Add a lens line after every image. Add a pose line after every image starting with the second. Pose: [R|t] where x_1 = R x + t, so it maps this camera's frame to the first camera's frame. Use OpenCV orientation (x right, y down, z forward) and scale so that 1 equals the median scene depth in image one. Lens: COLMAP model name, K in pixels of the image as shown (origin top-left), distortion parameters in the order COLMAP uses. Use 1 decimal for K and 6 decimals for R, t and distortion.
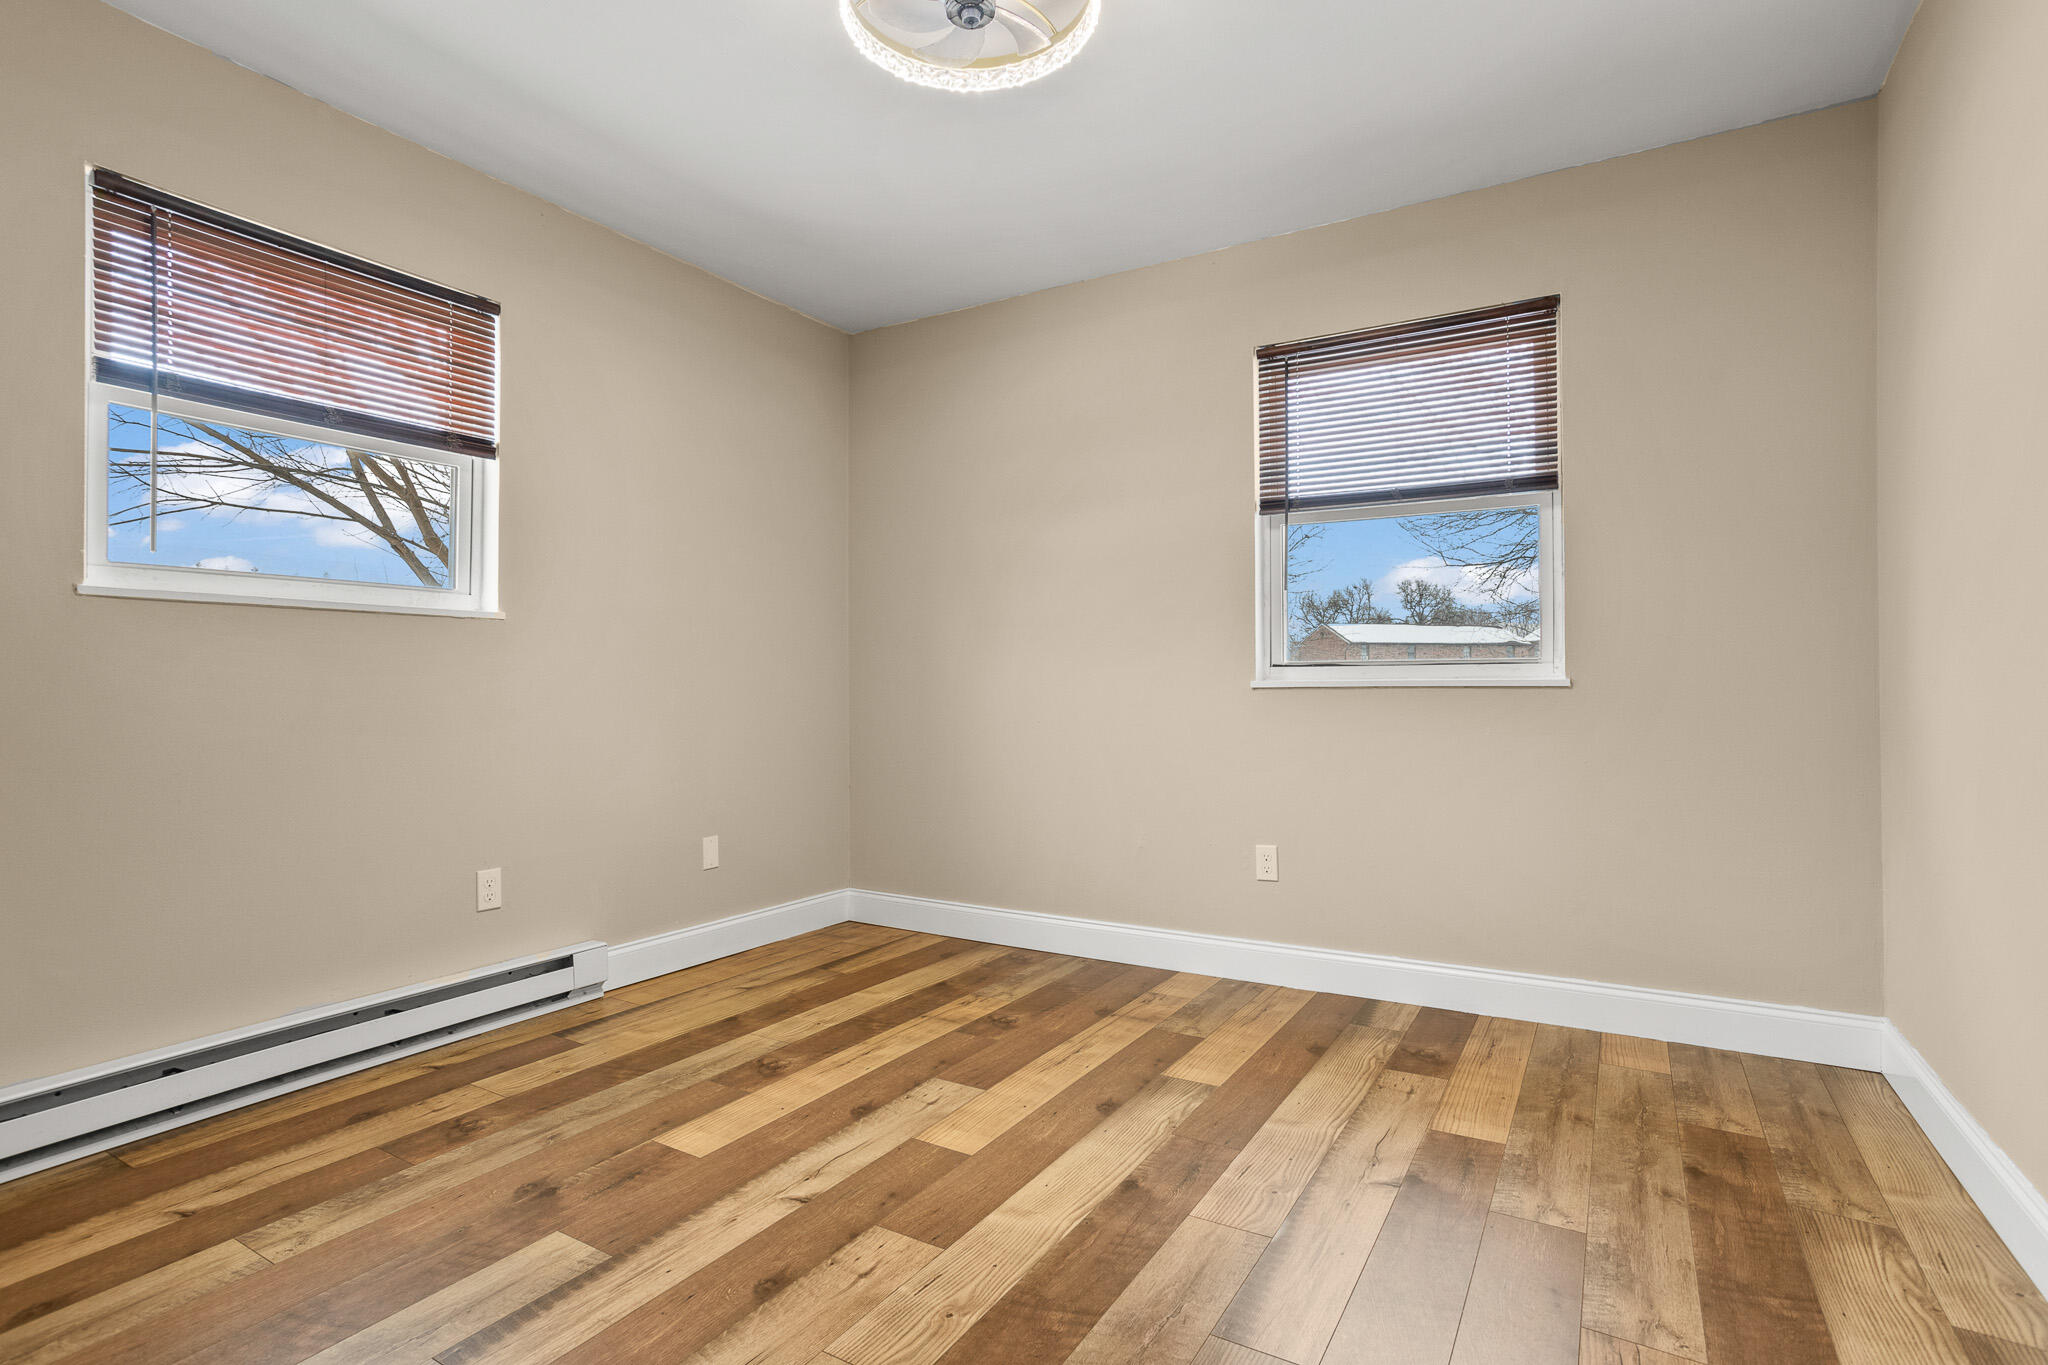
lens RADIAL K [[999.3, 0, 1043.6], [0, 999.3, 688.6], [0, 0, 1]] dist [-0.059982, 0.033626]
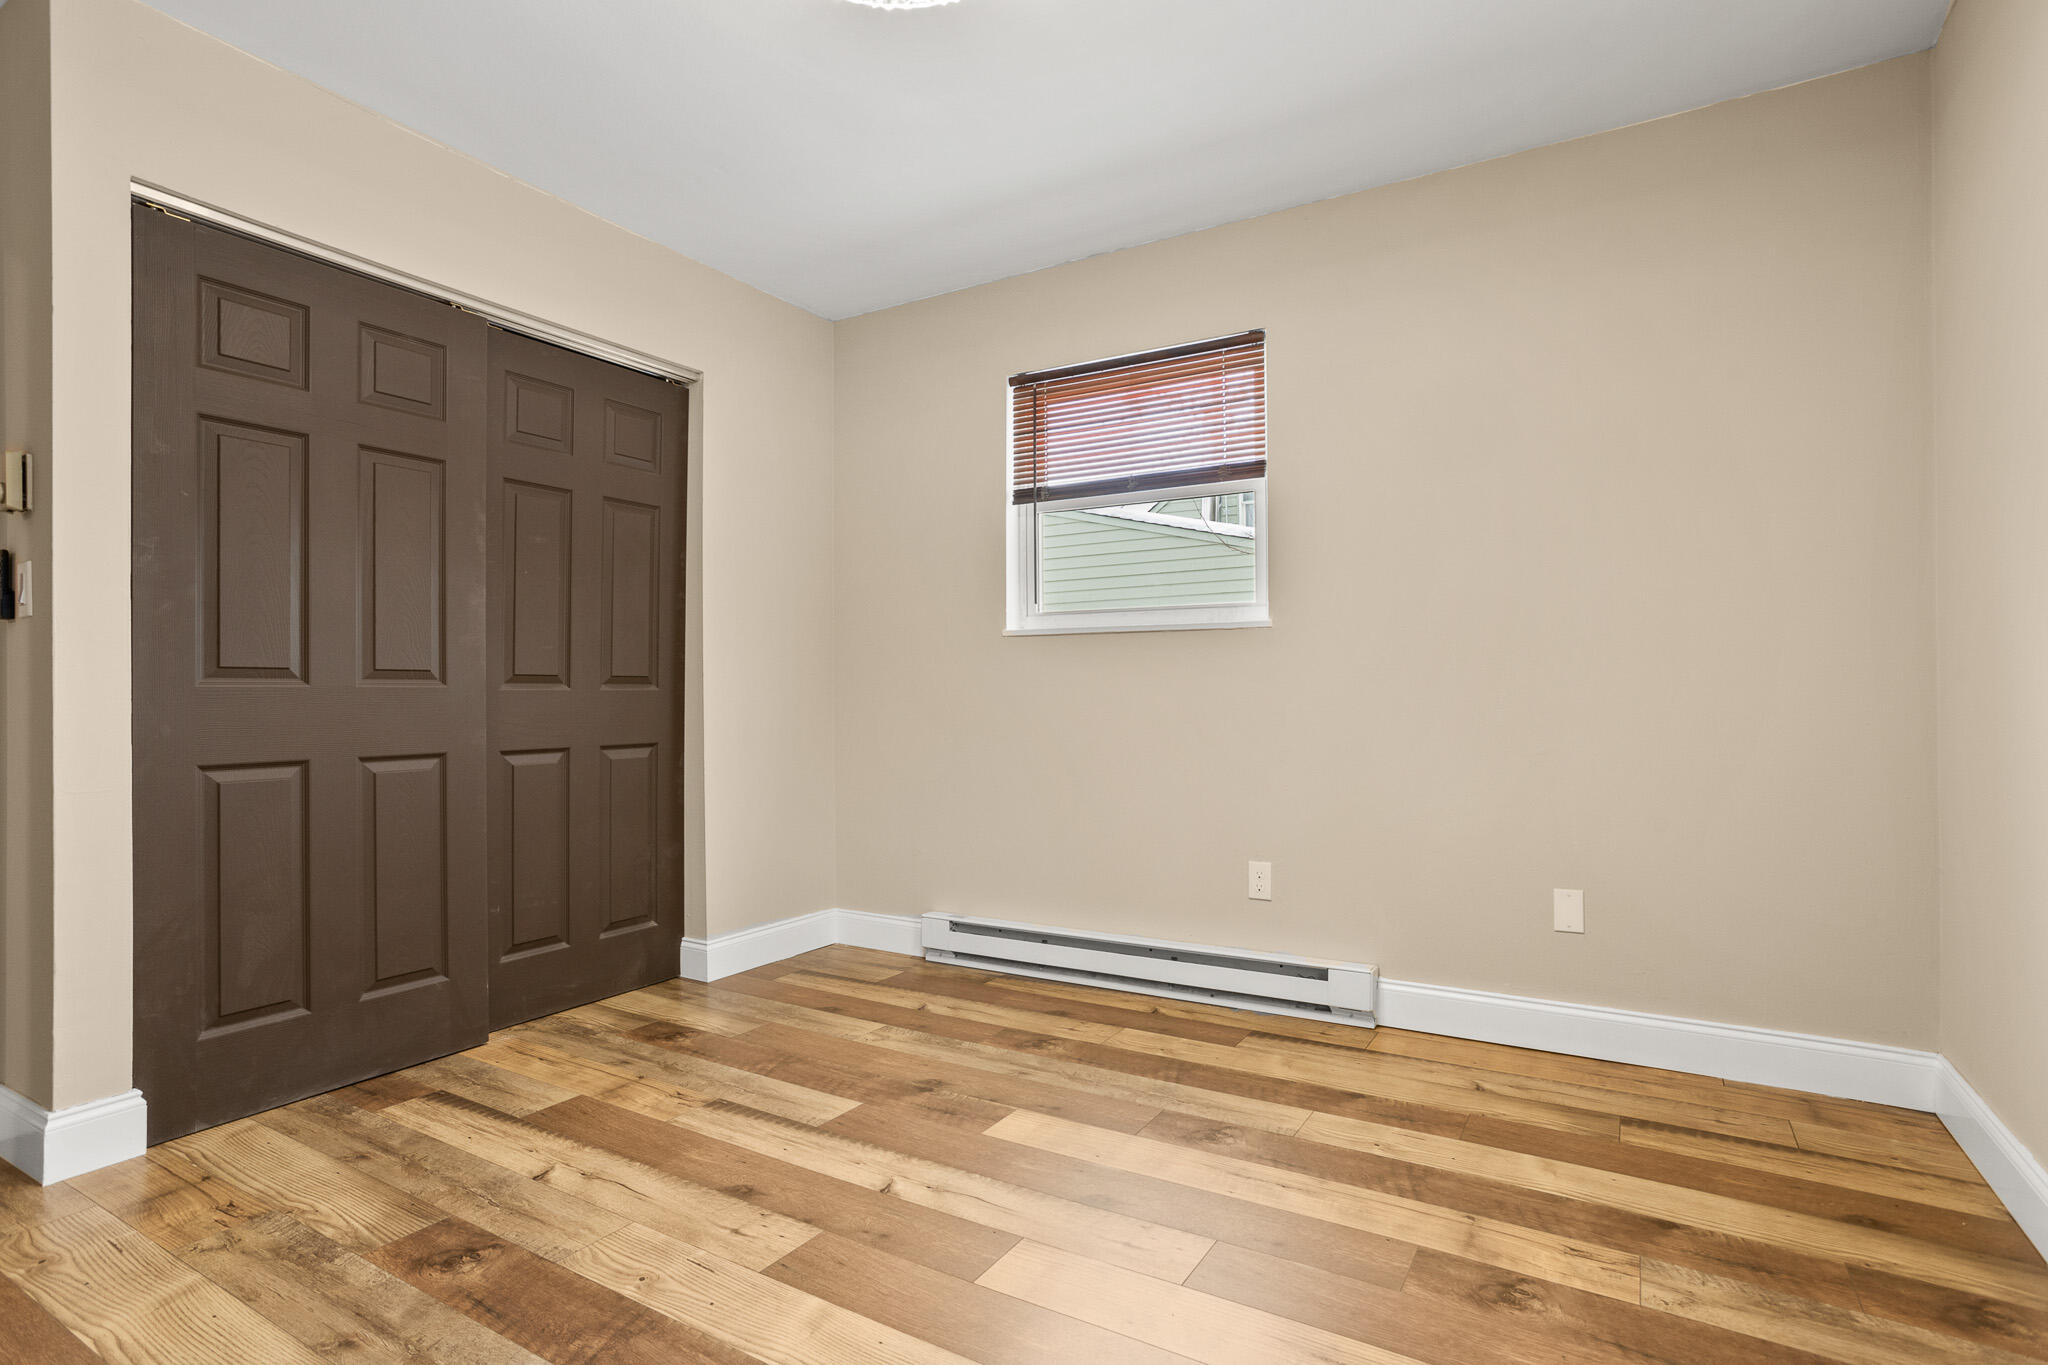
lens RADIAL K [[999.3, 0, 1043.6], [0, 999.3, 688.6], [0, 0, 1]] dist [-0.059982, 0.033626]
pose [[0.009851, 0.000779, -0.999951, 0.606825], [-0.000842, 0.999999, 0.000770, -0.005893], [0.999951, 0.000834, 0.009851, 0.884702]]
